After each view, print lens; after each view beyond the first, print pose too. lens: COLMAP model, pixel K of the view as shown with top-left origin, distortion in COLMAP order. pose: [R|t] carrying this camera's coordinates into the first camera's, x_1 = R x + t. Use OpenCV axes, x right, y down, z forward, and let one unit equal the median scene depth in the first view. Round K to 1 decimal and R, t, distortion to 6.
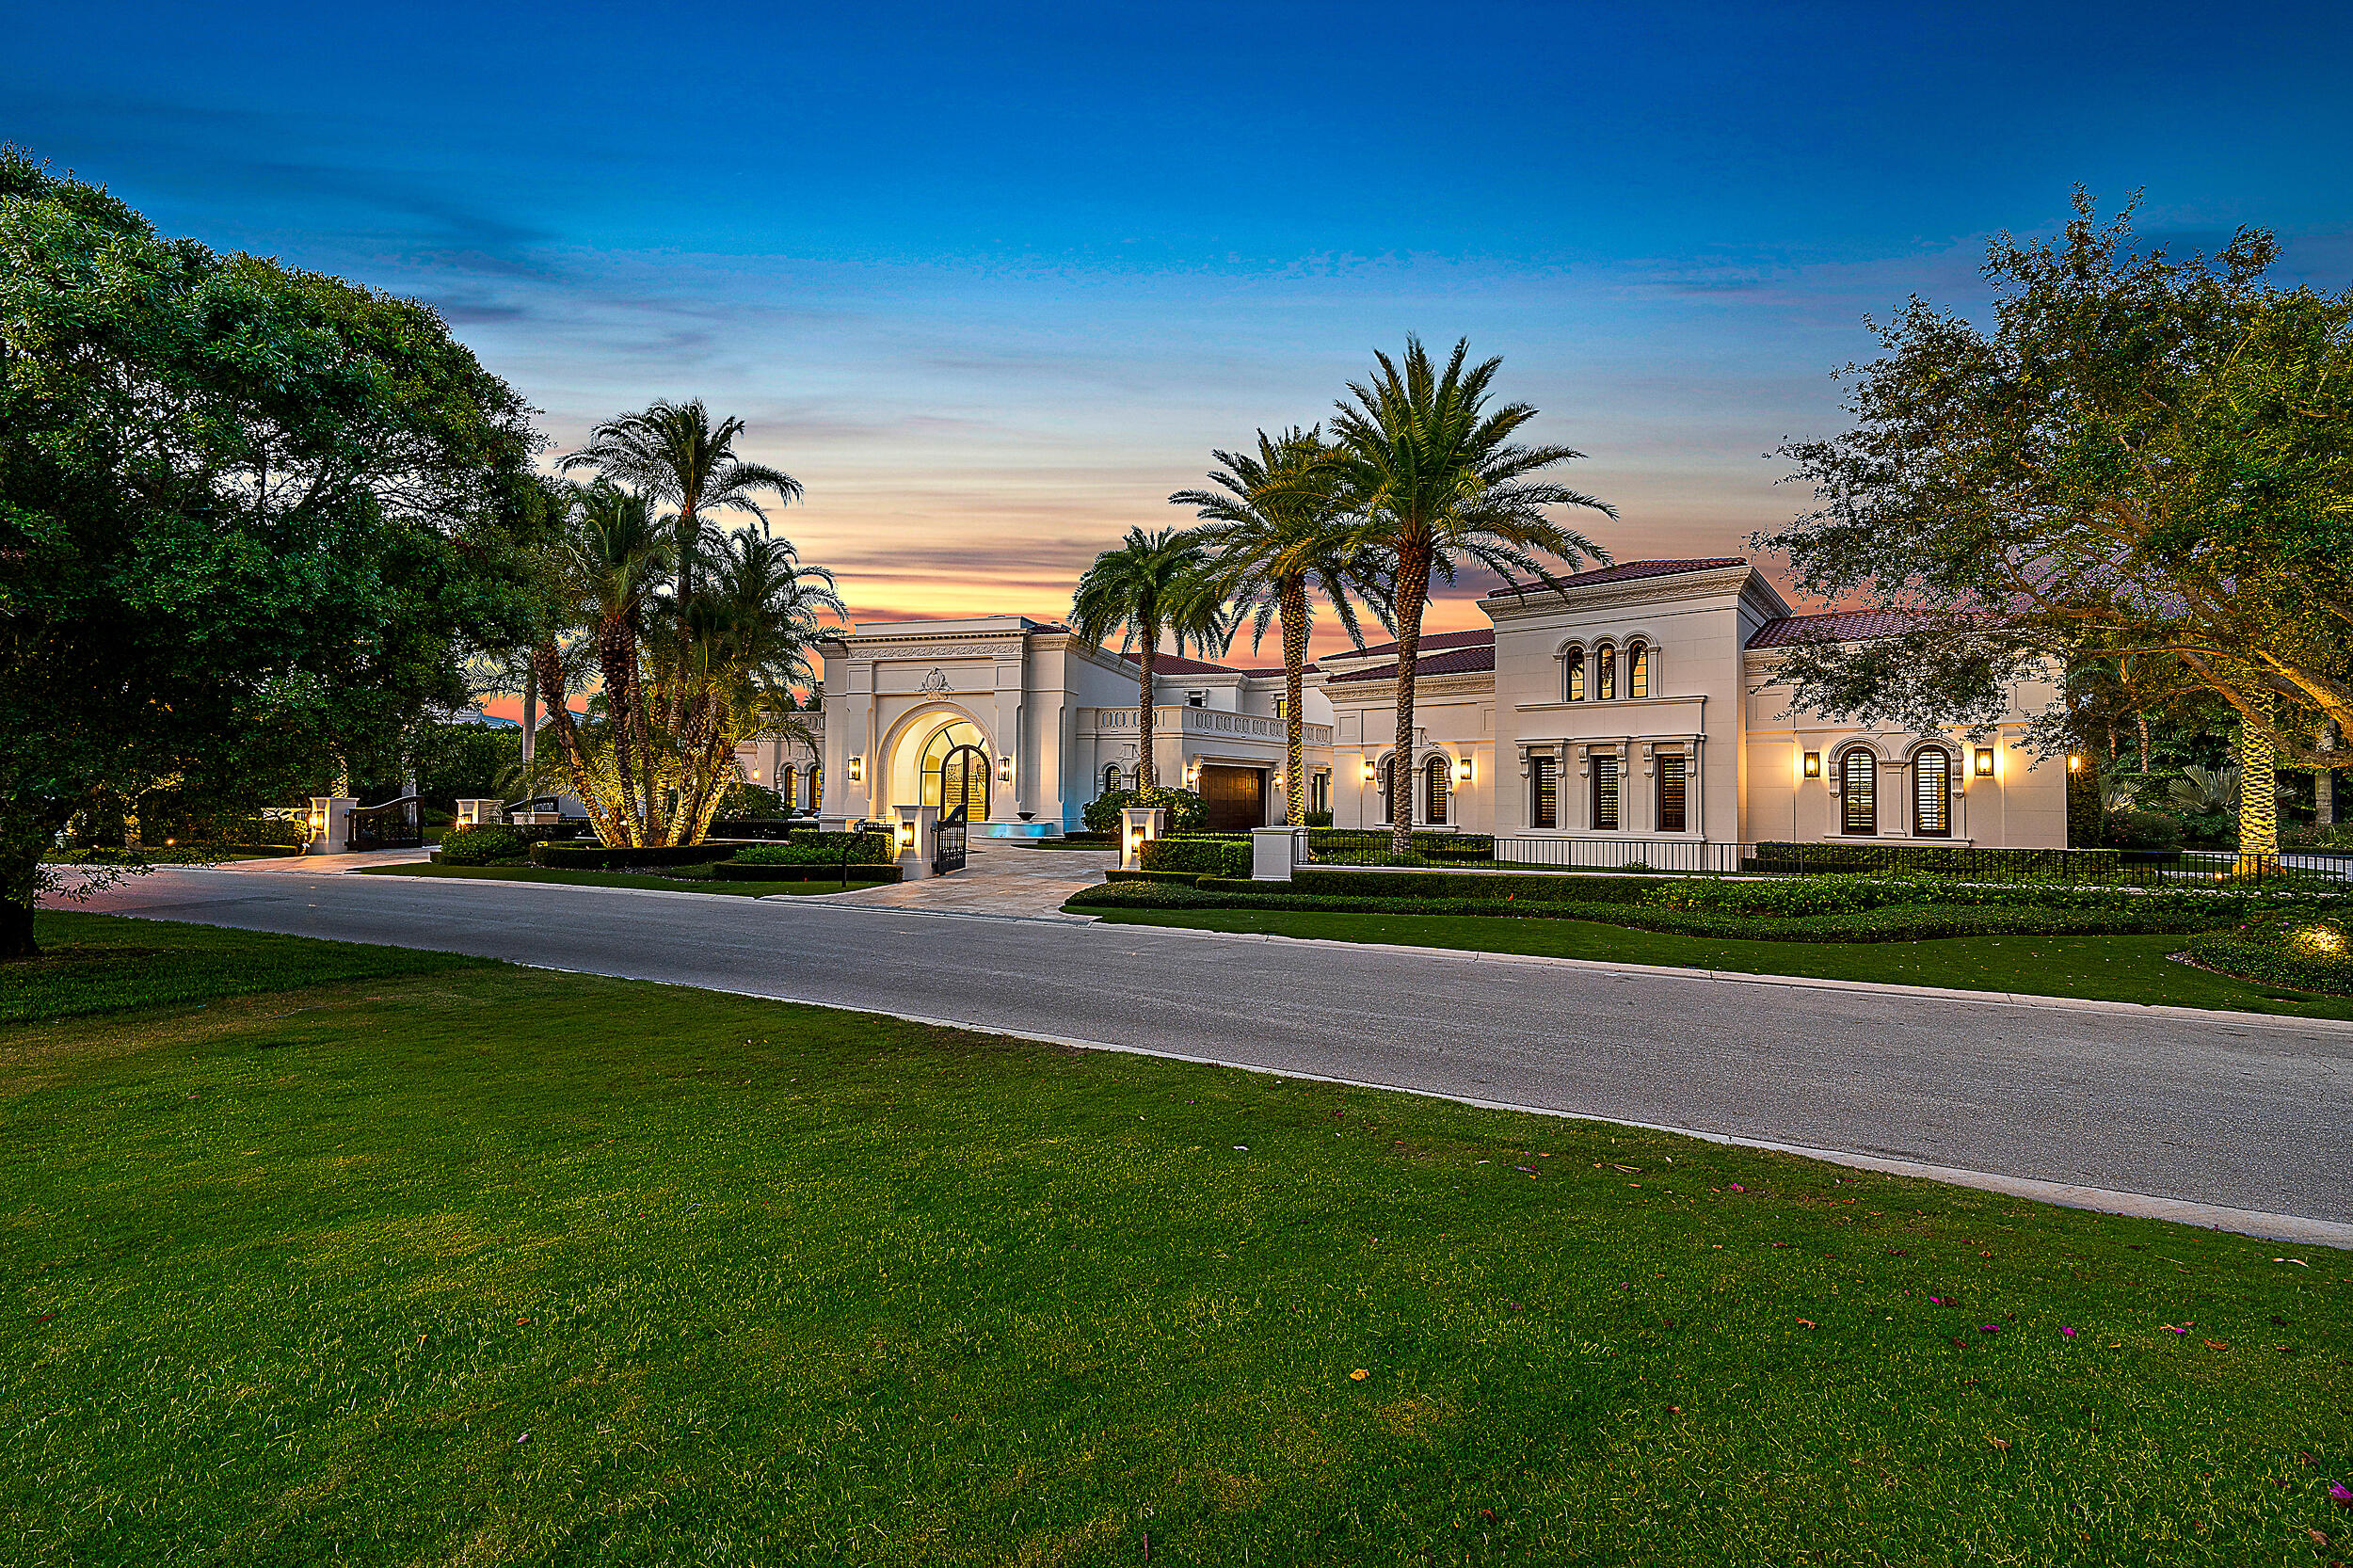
lens RADIAL K [[971.3, 0, 1177.3], [0, 971.3, 775.6], [0, 0, 1]] dist [-0.002576, -0.000086]
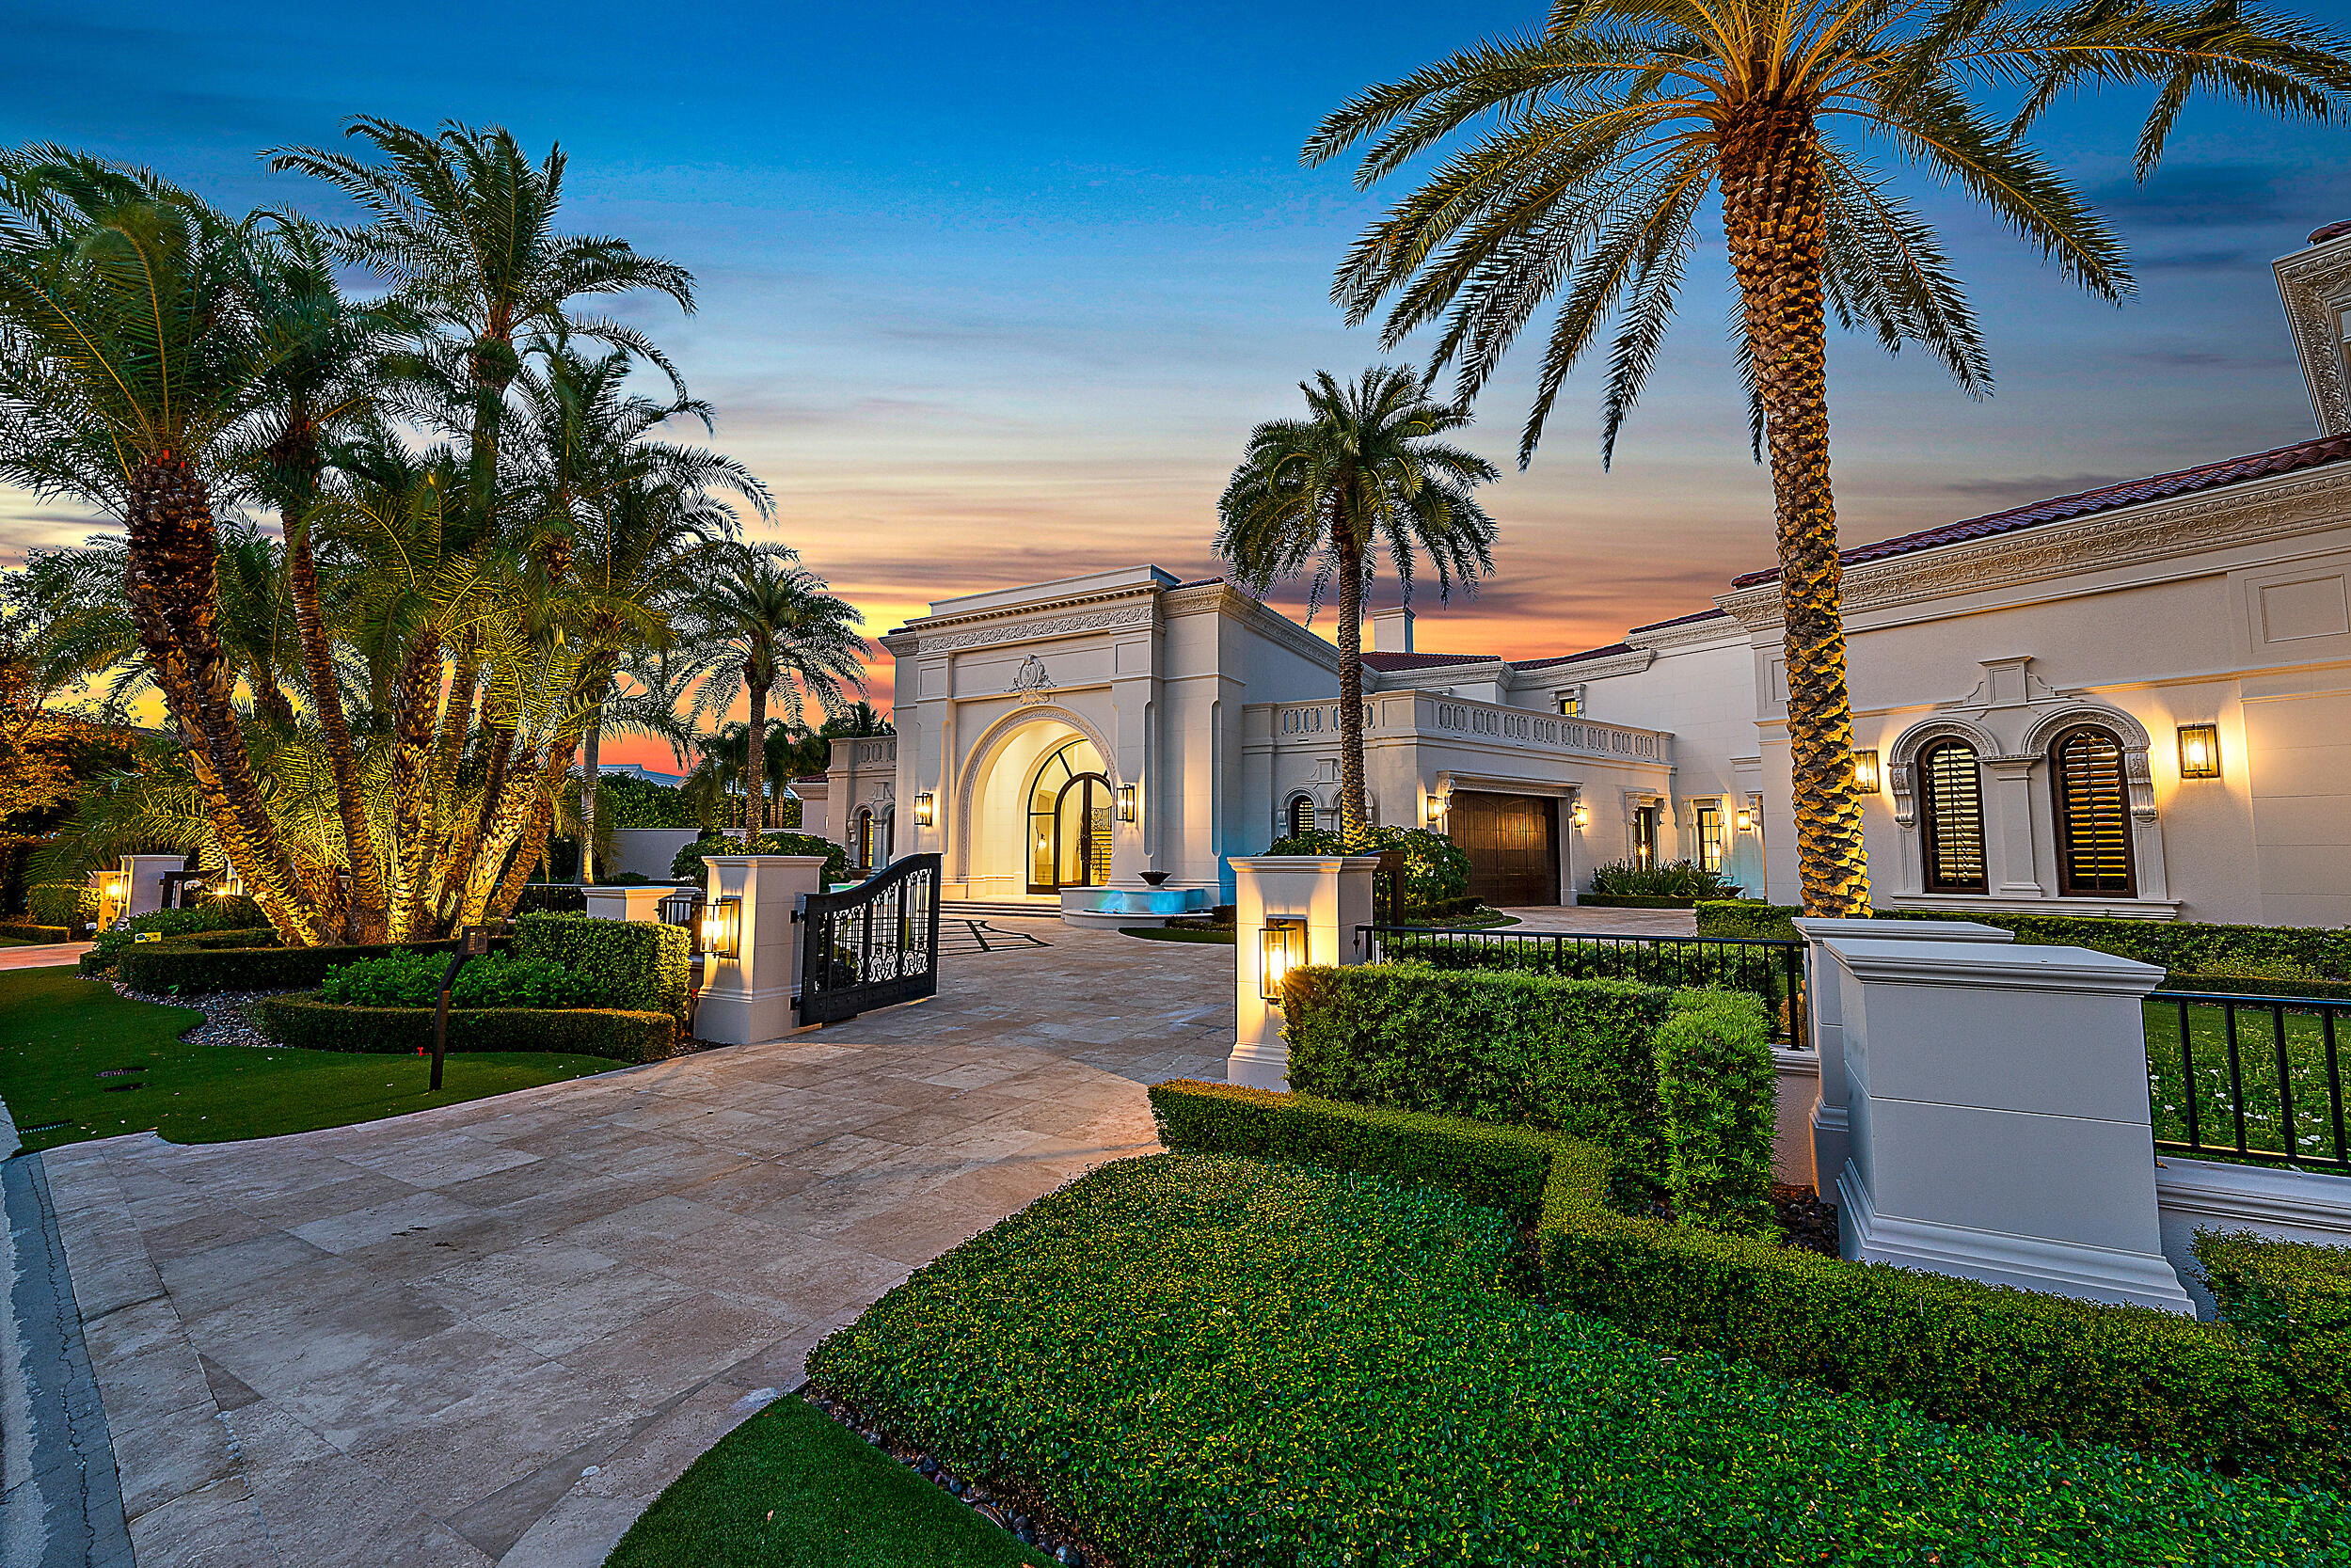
lens RADIAL K [[970.4, 0, 1176.3], [0, 970.4, 775.6], [0, 0, 1]] dist [-0.002576, -0.000086]
pose [[0.972909, -0.026982, -0.229610, -0.001814], [0.012608, 0.997881, -0.063838, 0.015906], [0.230845, 0.059213, 0.971187, 0.394105]]
